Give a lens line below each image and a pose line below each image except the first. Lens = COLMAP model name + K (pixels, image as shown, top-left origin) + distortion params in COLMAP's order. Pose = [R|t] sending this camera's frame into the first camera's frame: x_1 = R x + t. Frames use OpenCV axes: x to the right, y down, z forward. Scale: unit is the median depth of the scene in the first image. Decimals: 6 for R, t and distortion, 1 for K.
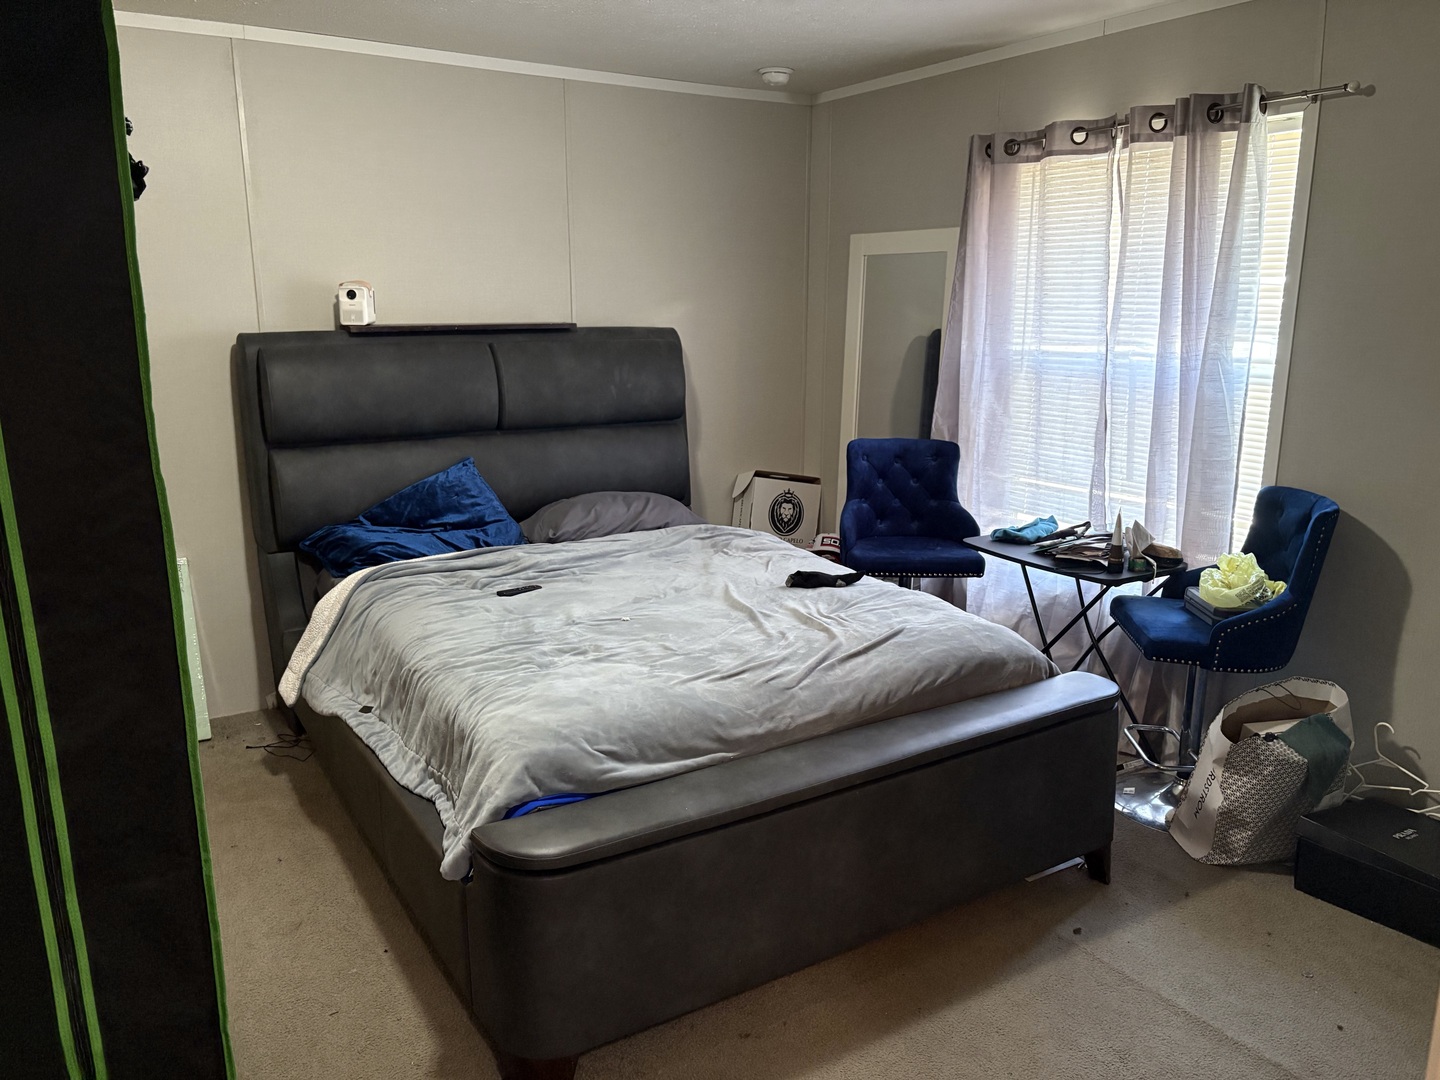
lens RADIAL K [[1086.1, 0, 725.1], [0, 1086.1, 557.5], [0, 0, 1]] dist [0.001698, 0.004321]
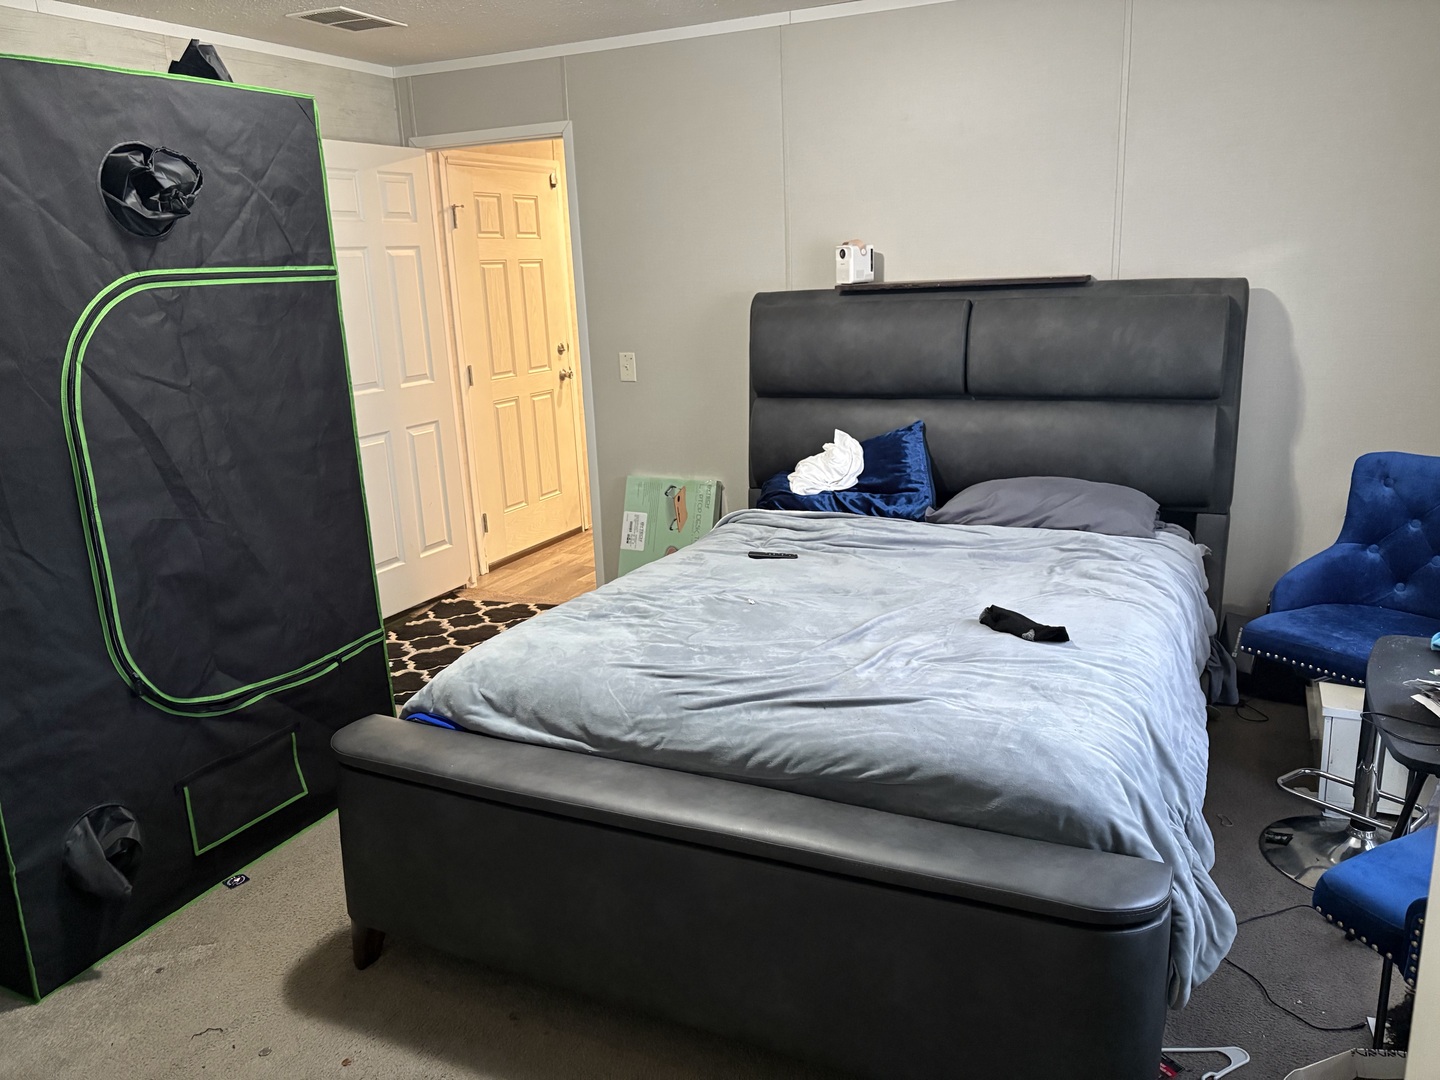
lens RADIAL K [[1078.9, 0, 720.0], [0, 1078.9, 540.0], [0, 0, 1]] dist [0.089204, 0.000189]
pose [[0.522134, 0.189460, -0.831554, 0.603759], [-0.160237, 0.979443, 0.122542, -0.097050], [0.837676, 0.069262, 0.541758, 0.420361]]
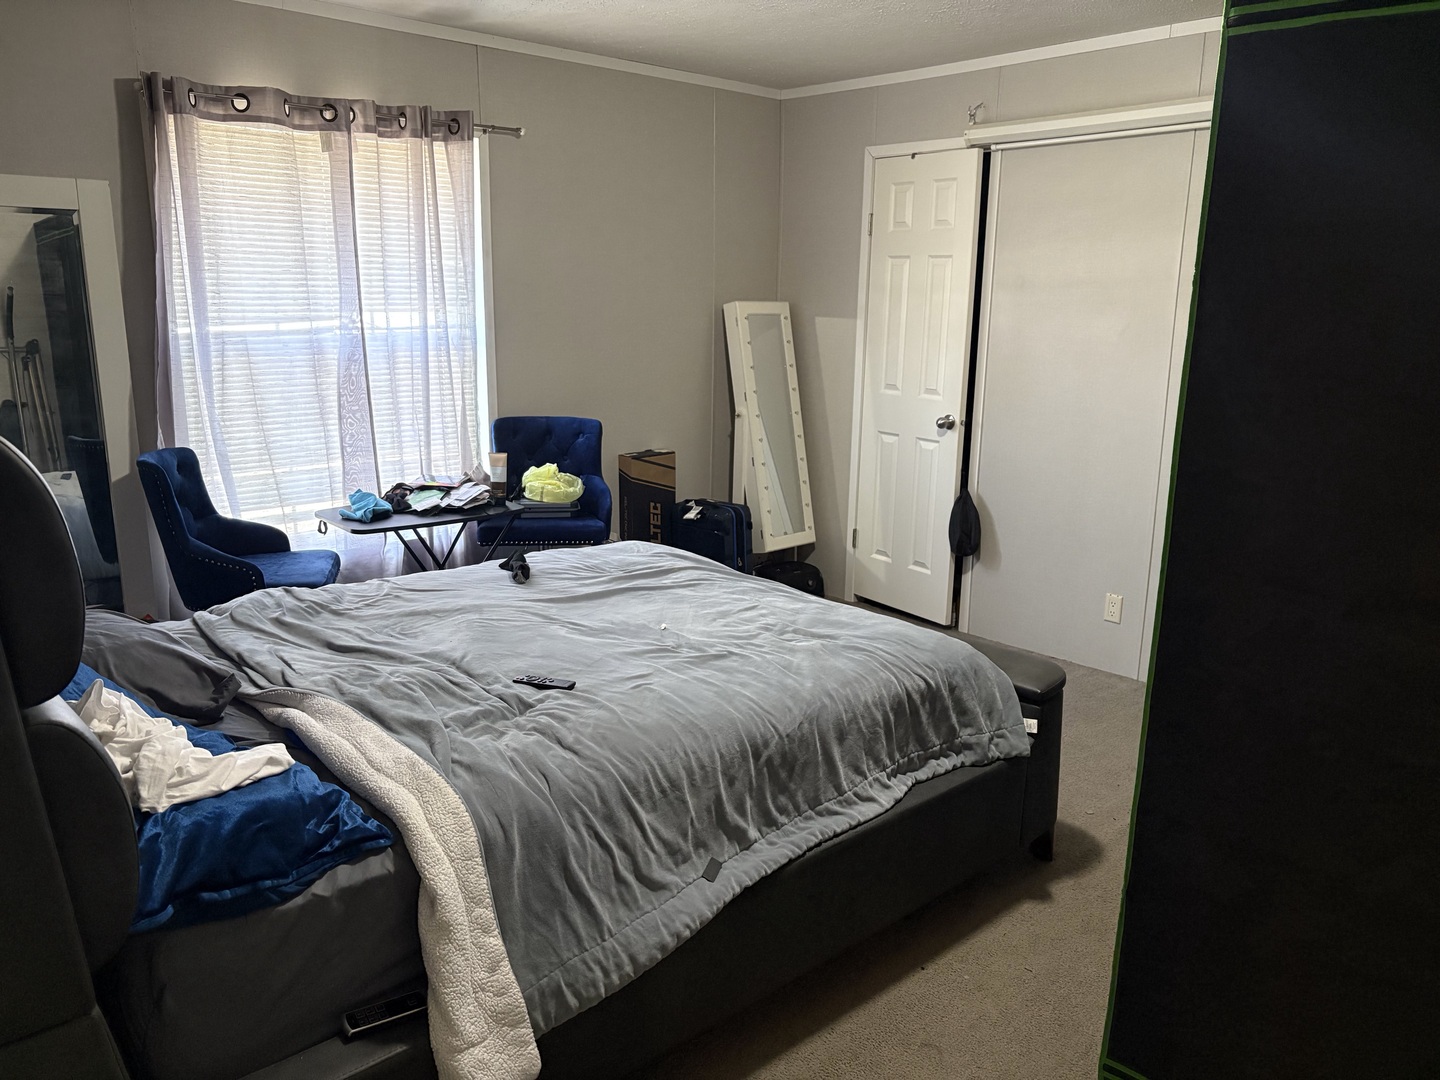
lens RADIAL K [[1086.1, 0, 725.1], [0, 1086.1, 557.5], [0, 0, 1]] dist [0.001698, 0.004321]
pose [[-0.178041, -0.246063, 0.952762, -0.870579], [0.211262, 0.936095, 0.281236, -0.223794], [-0.961078, 0.251354, -0.114679, 0.930313]]
